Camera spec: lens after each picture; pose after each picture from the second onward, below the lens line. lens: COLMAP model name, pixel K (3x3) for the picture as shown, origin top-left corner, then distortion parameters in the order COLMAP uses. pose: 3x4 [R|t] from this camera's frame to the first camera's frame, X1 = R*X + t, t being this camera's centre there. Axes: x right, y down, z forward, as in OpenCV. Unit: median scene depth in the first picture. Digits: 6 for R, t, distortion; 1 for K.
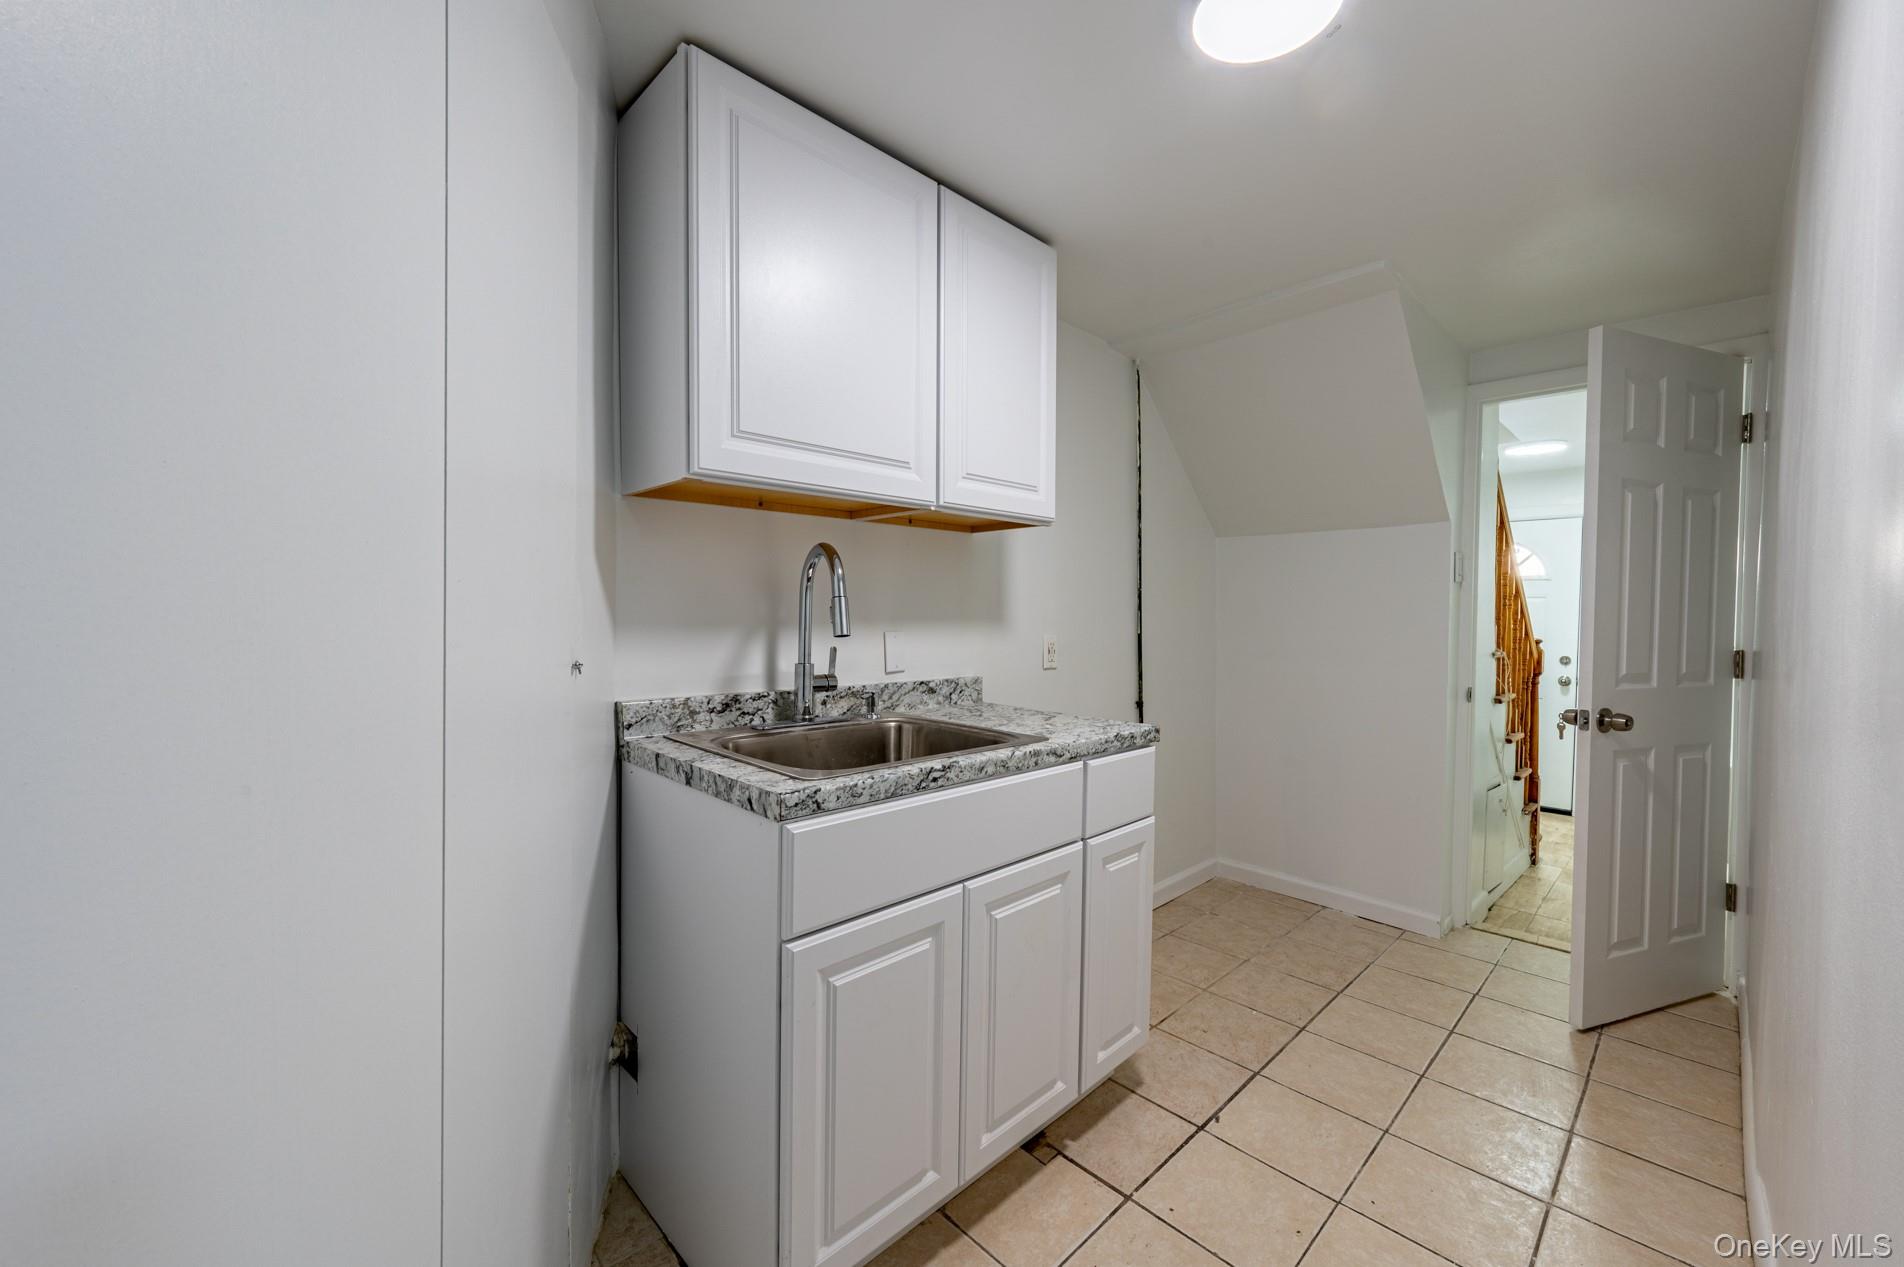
lens RADIAL K [[750.7, 0, 966.7], [0, 750.7, 638.0], [0, 0, 1]] dist [-0.001515, -0.000233]
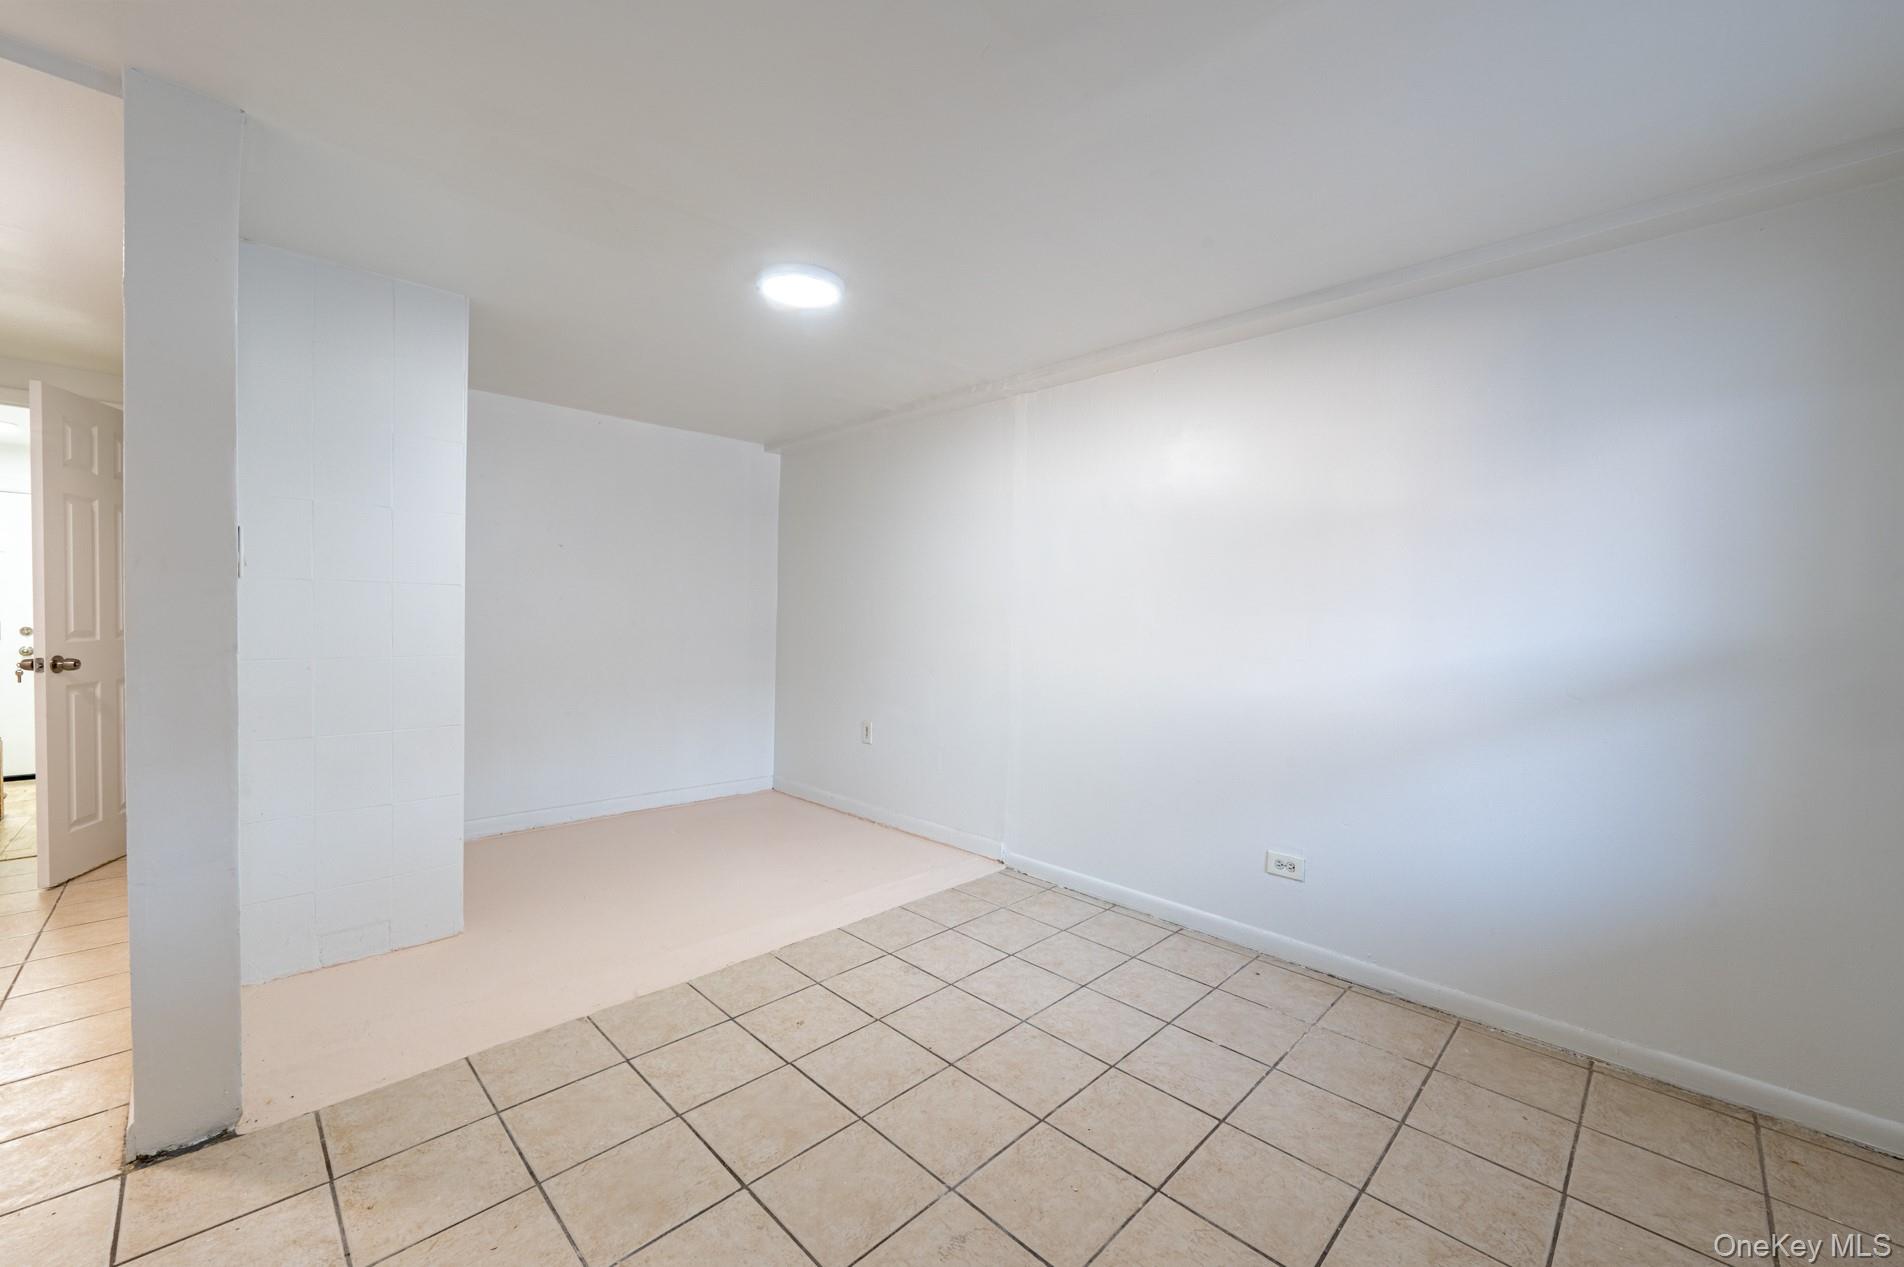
lens RADIAL K [[750.7, 0, 961.1], [0, 750.7, 631.2], [0, 0, 1]] dist [-0.001515, -0.000233]
pose [[-0.002123, -0.034204, 0.999413, -0.623469], [0.010021, 0.999364, 0.034224, 0.018698], [-0.999948, 0.010088, -0.001779, -0.779841]]
